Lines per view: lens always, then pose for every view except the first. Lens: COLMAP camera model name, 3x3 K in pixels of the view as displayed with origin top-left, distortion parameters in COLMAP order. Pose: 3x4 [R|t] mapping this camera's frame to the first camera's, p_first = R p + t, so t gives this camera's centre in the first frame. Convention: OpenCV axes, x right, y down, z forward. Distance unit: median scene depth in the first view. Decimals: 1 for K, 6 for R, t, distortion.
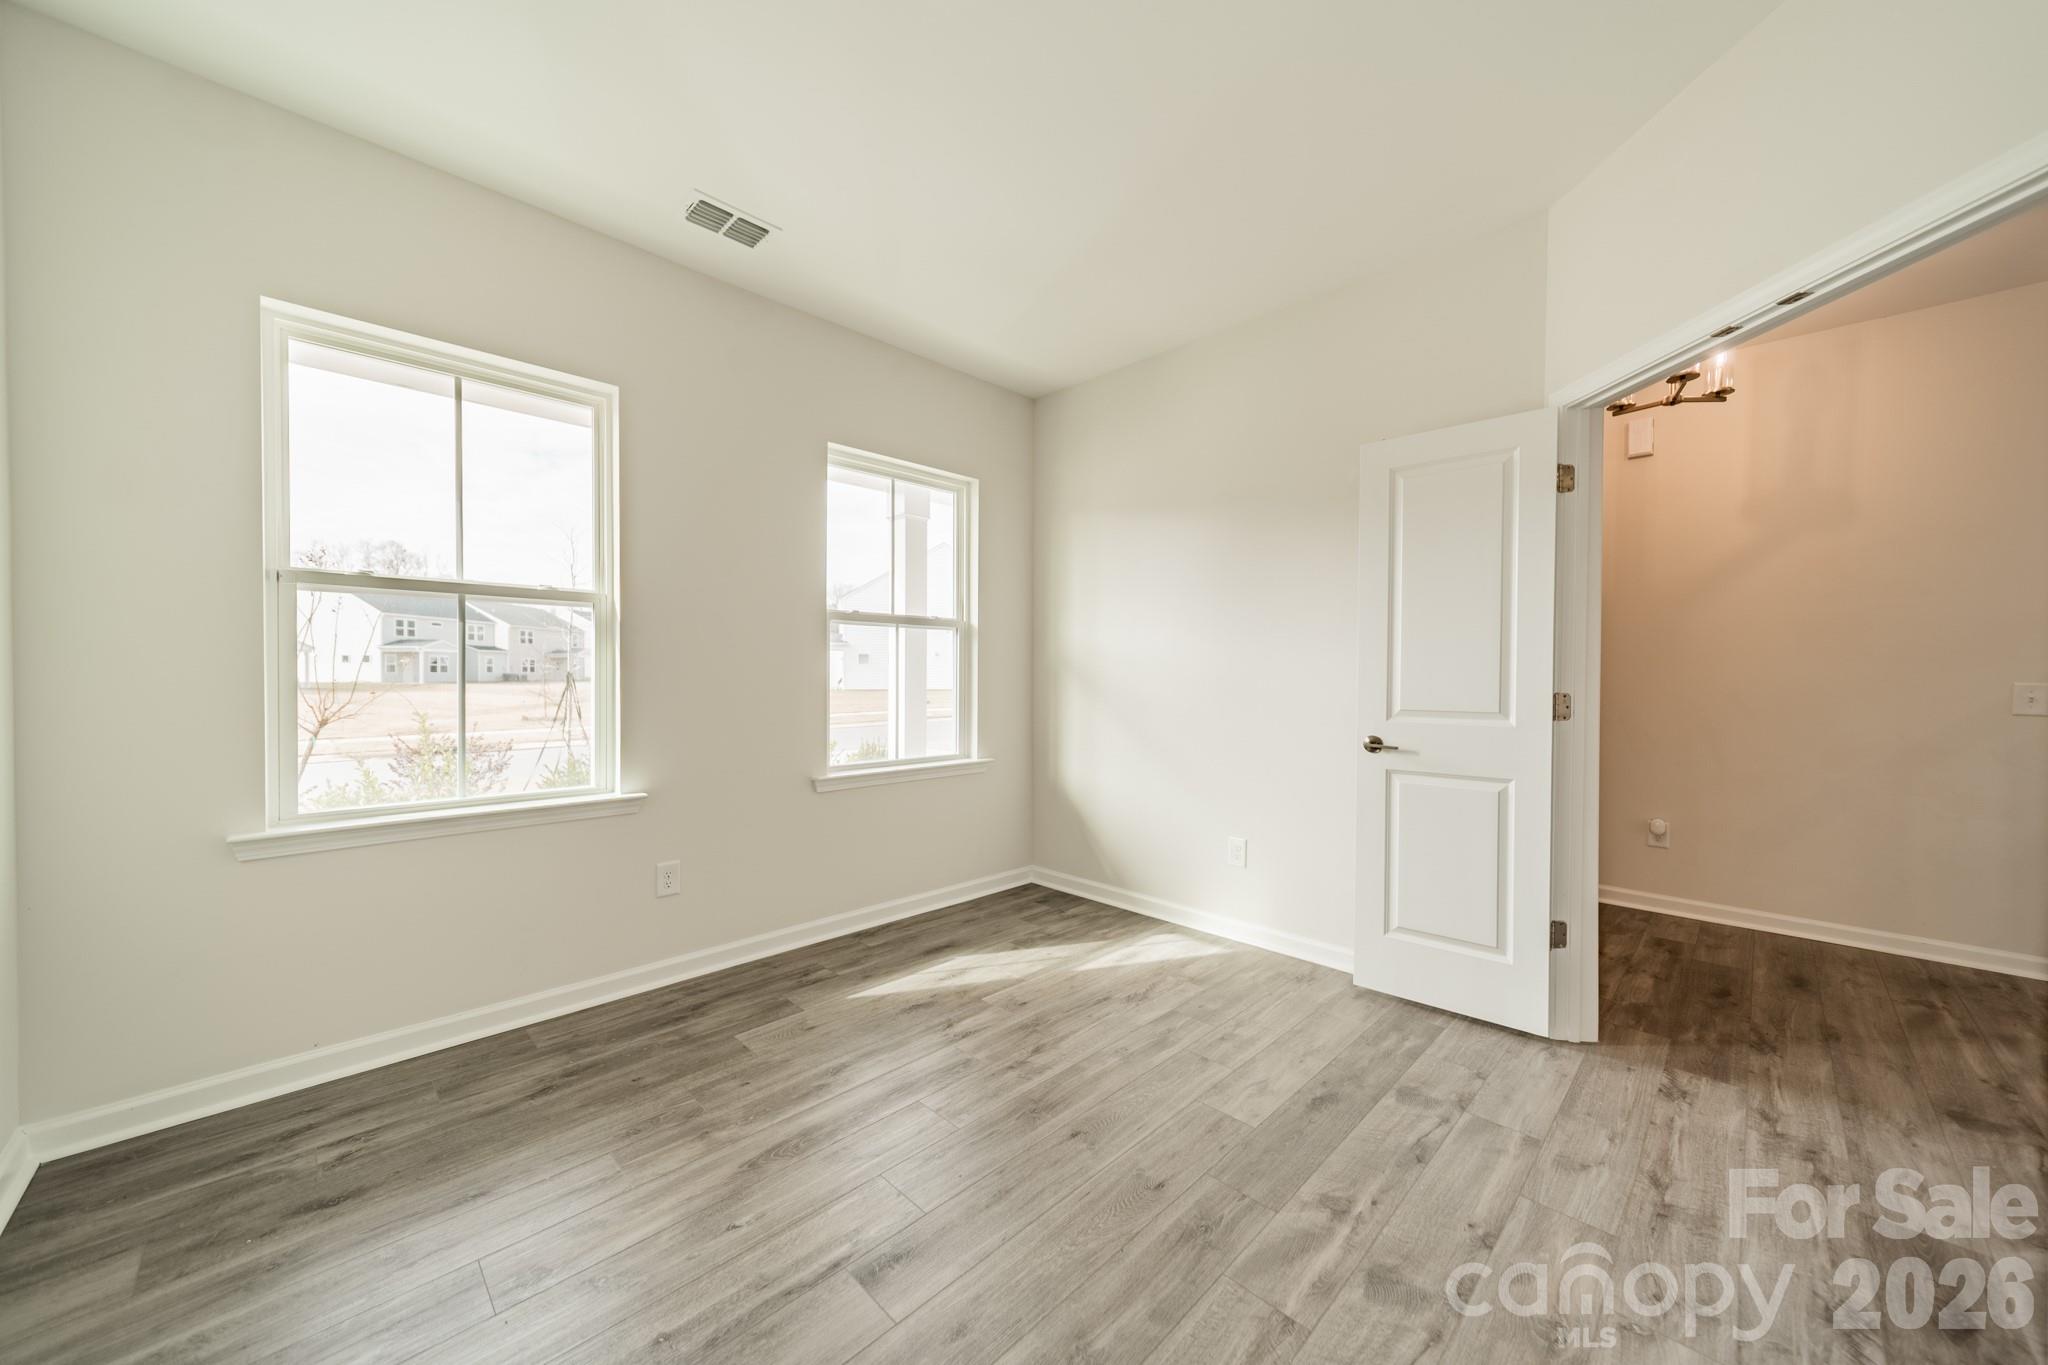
lens RADIAL K [[732.8, 0, 1031.2], [0, 732.8, 682.8], [0, 0, 1]] dist [0.007272, 0.000009]
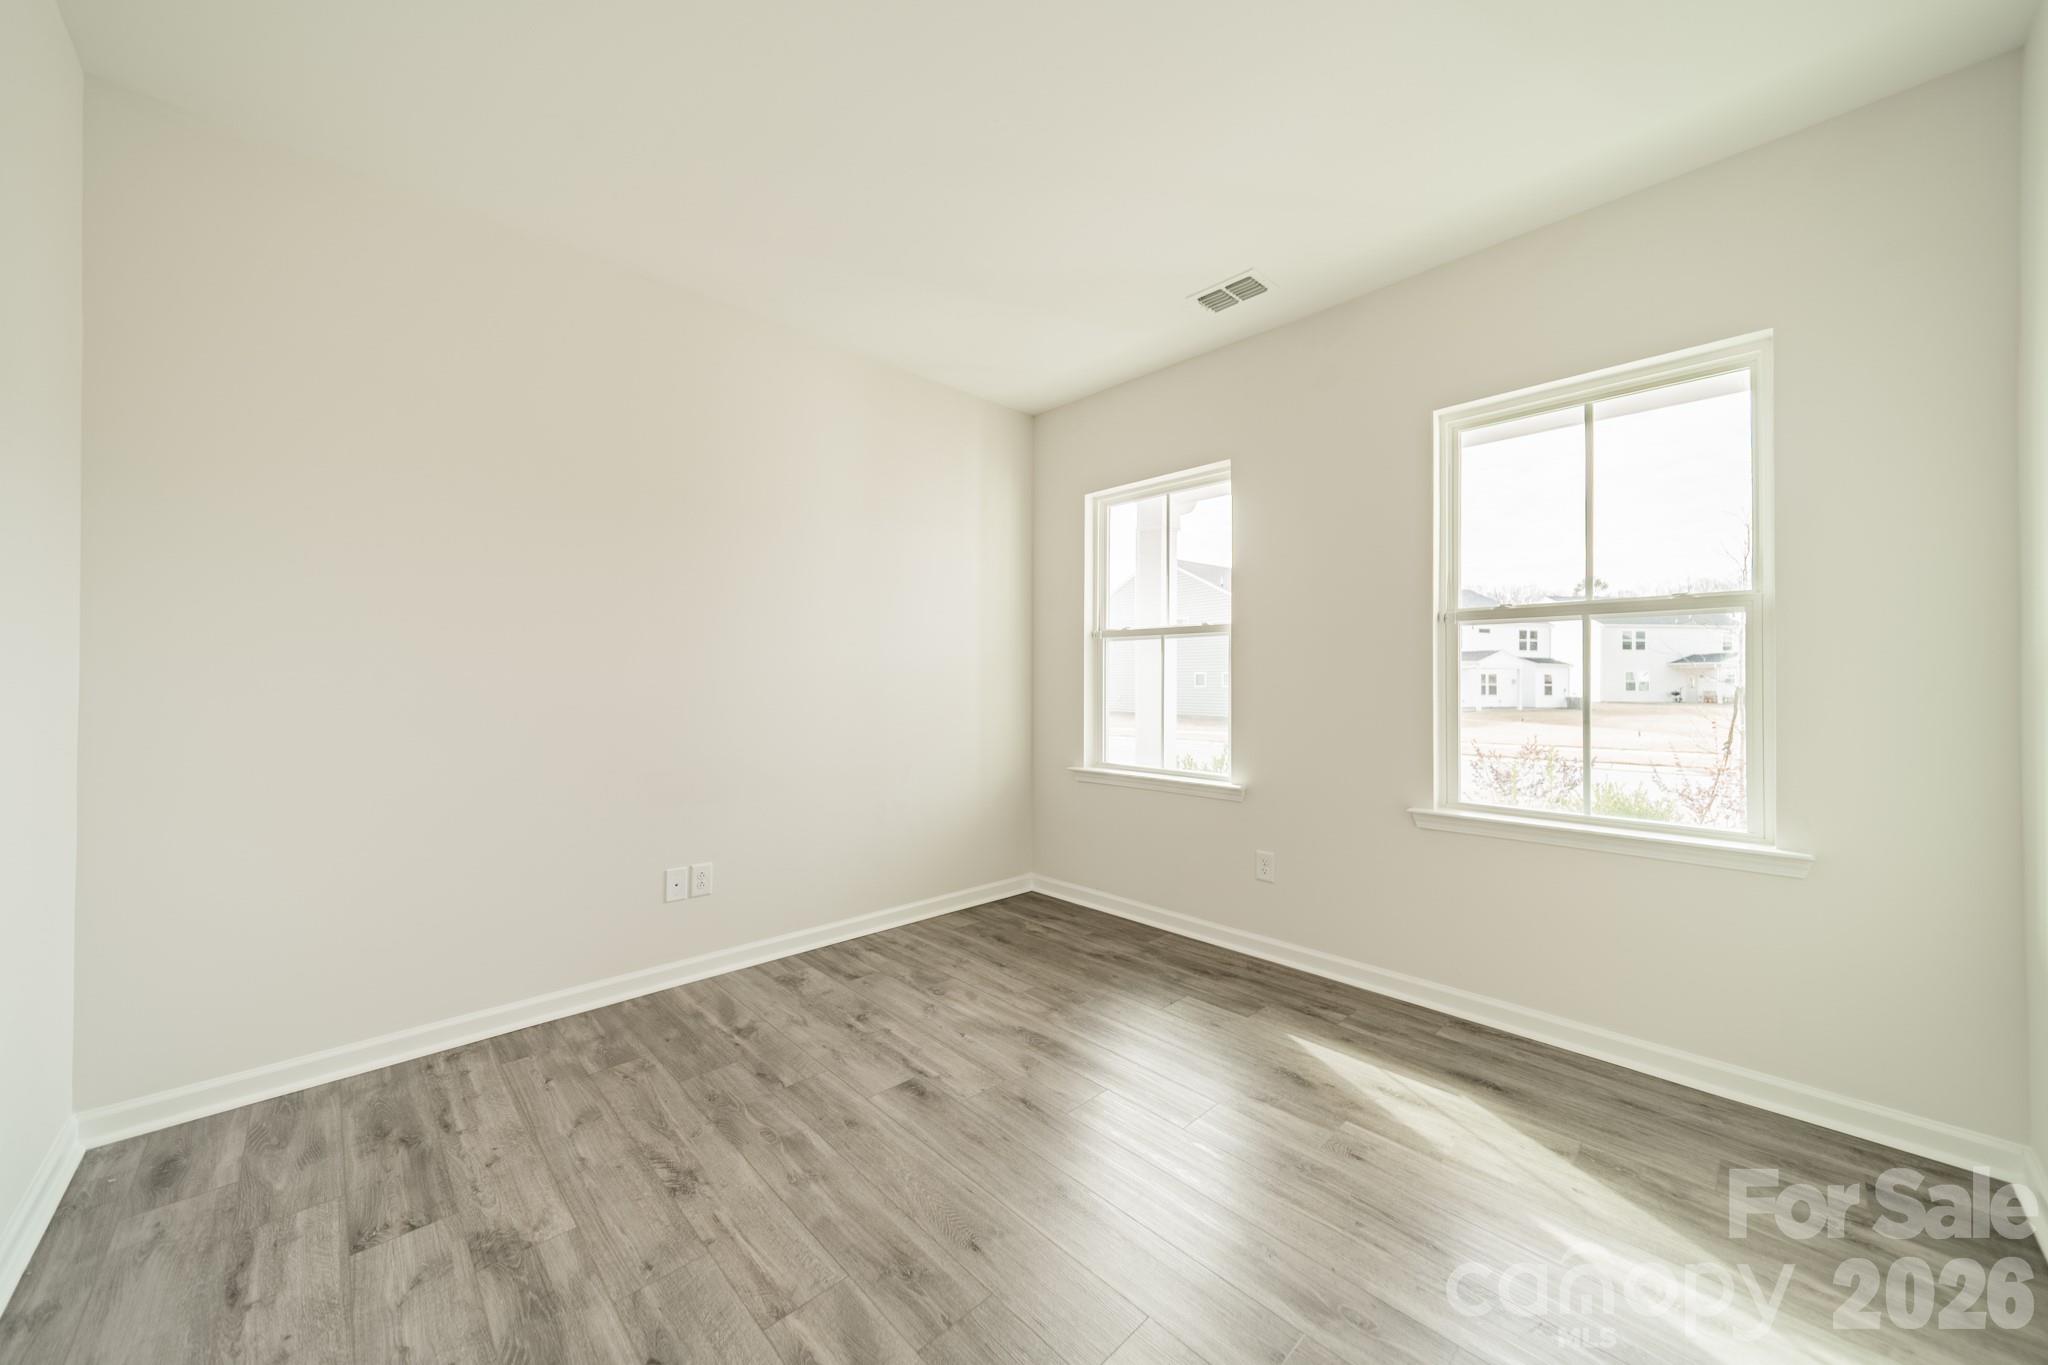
lens RADIAL K [[732.8, 0, 1031.1], [0, 732.8, 683.2], [0, 0, 1]] dist [0.007272, 0.000009]
pose [[-0.018533, -0.008465, -0.999792, 0.701003], [-0.019341, 0.999780, -0.008107, -0.003481], [0.999641, 0.019187, -0.018693, 0.690785]]
